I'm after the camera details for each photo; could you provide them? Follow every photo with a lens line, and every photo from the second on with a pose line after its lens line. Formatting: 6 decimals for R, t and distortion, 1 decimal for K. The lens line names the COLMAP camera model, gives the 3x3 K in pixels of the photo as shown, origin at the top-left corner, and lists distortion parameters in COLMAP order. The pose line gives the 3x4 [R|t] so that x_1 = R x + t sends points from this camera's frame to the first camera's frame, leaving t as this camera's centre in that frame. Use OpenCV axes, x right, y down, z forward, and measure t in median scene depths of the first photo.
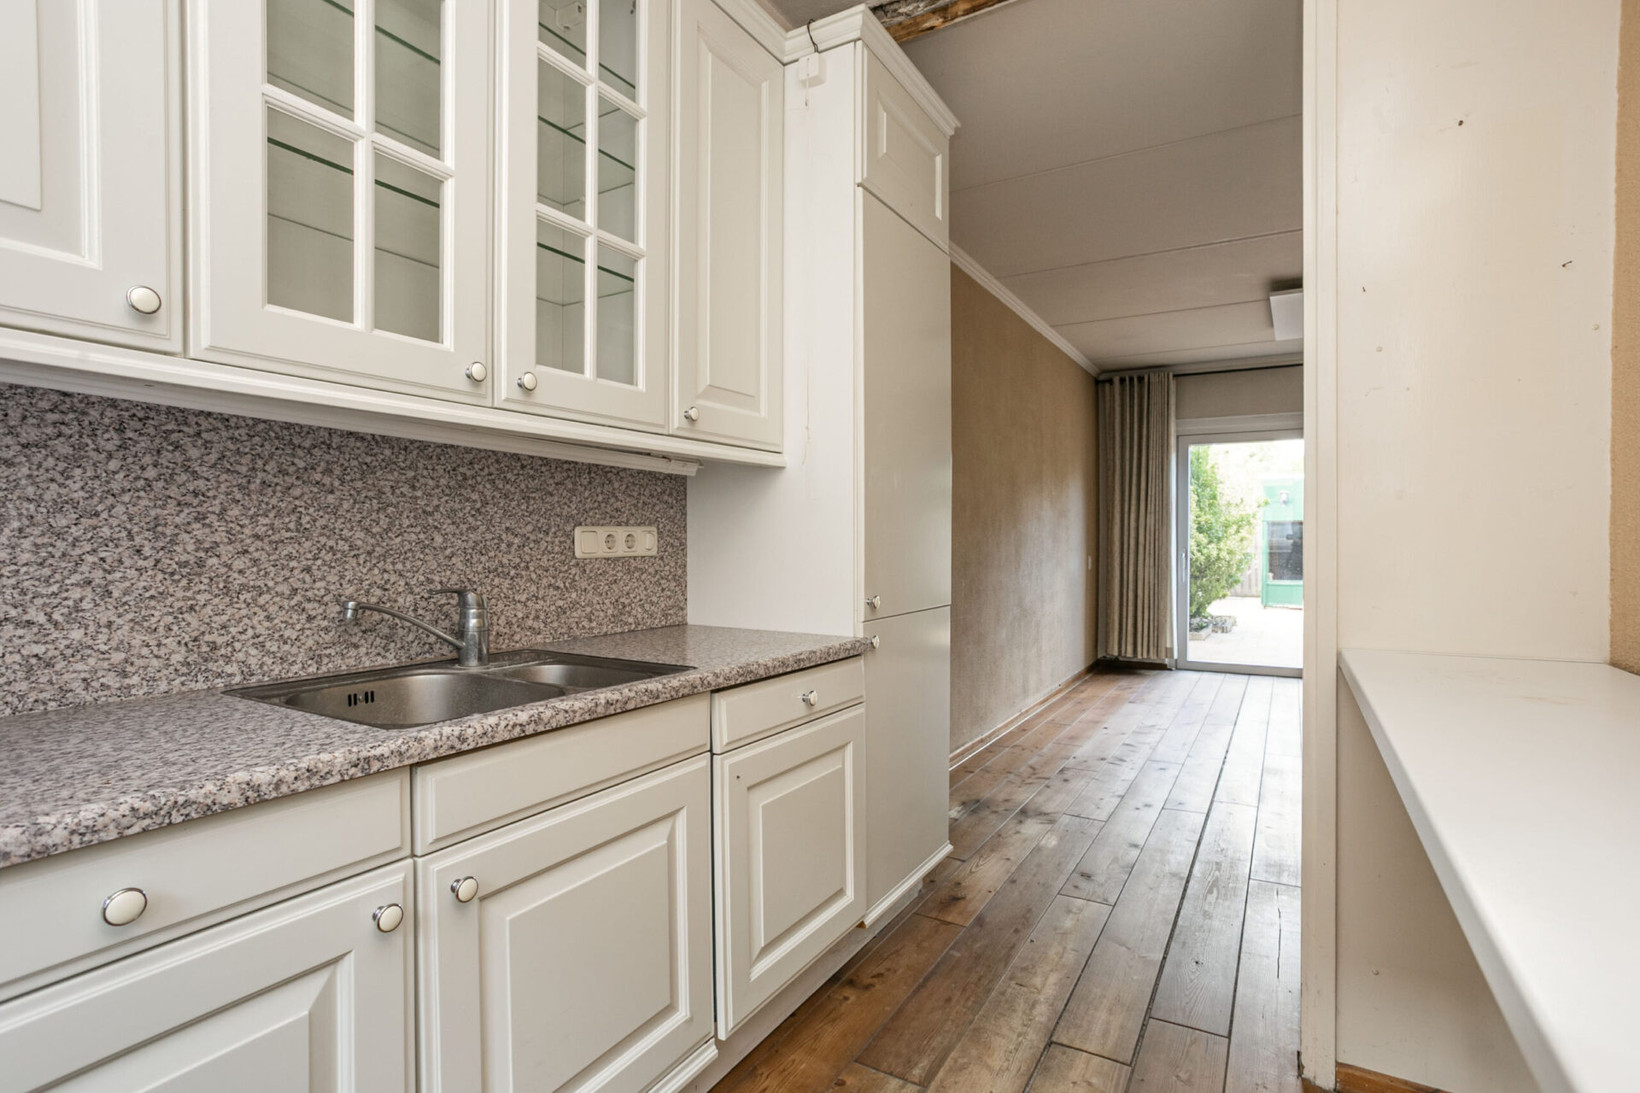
lens RADIAL K [[794.9, 0, 823.1], [0, 794.9, 554.7], [0, 0, 1]] dist [-0.031780, 0.008690]
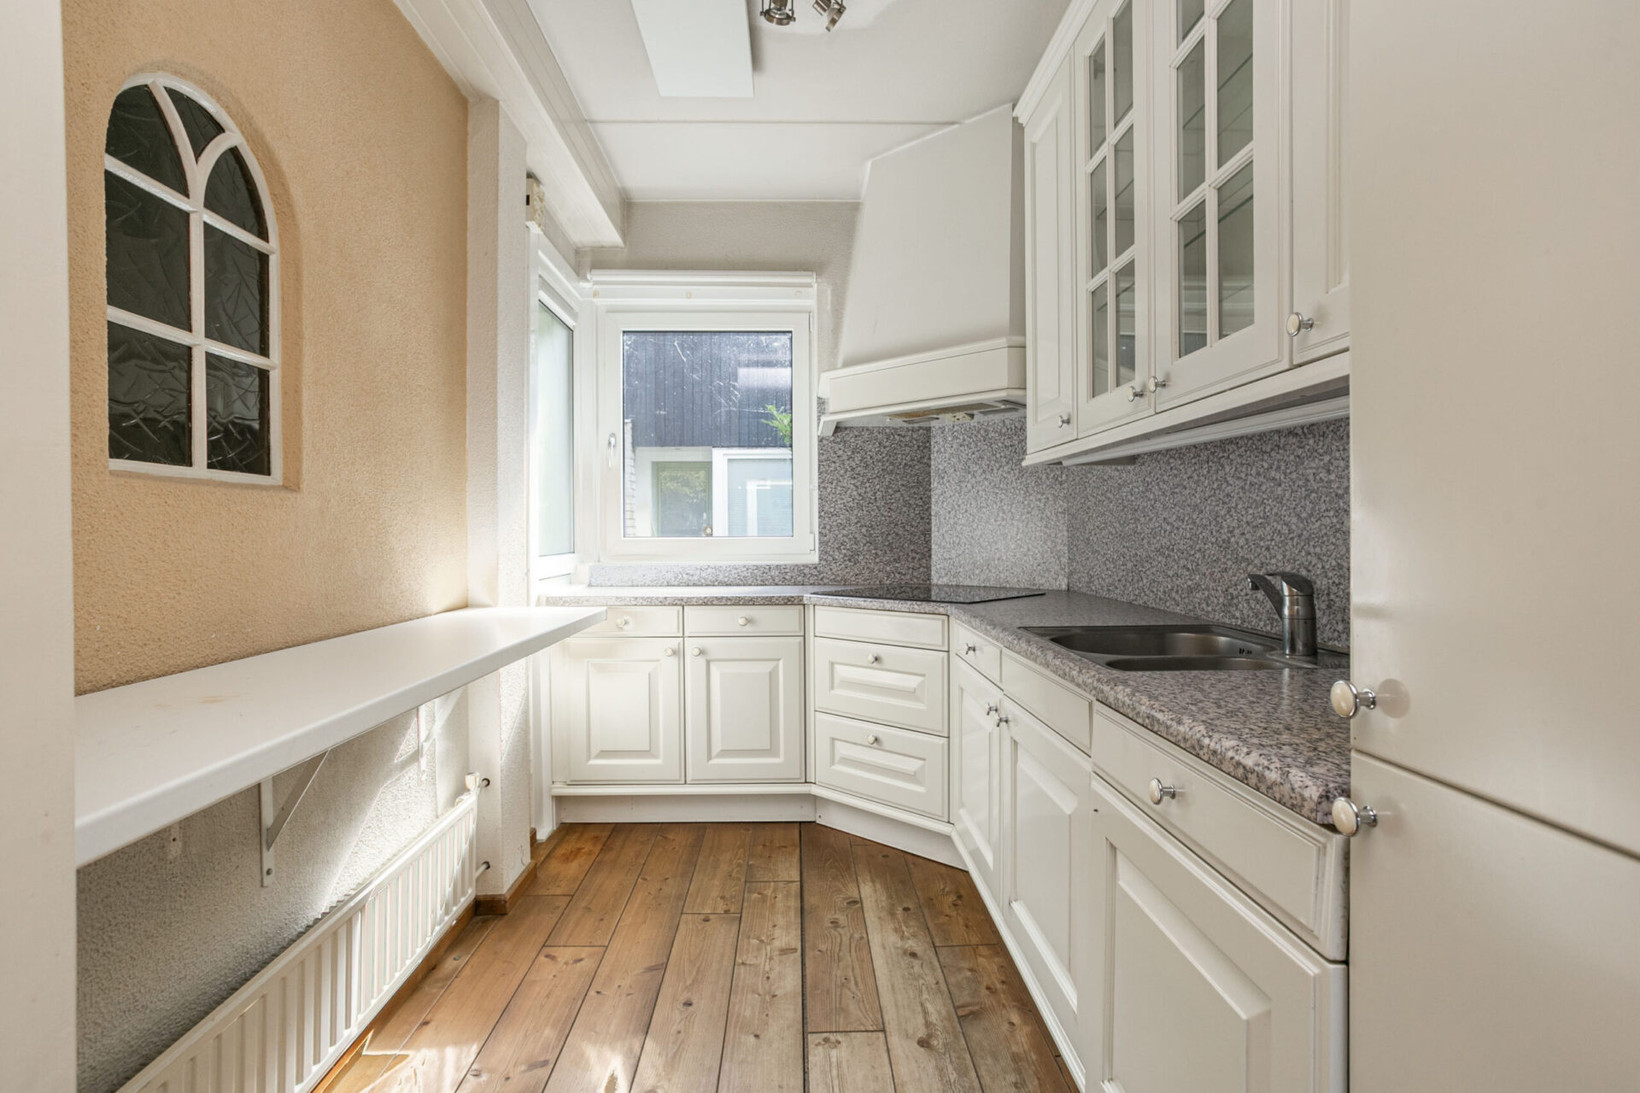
lens RADIAL K [[794.9, 0, 815.6], [0, 794.9, 535.6], [0, 0, 1]] dist [-0.031780, 0.008690]
pose [[-0.850580, 0.004158, -0.525830, 0.614056], [-0.007395, 0.999775, 0.019868, -0.020951], [0.525794, 0.020788, -0.850358, 1.654741]]
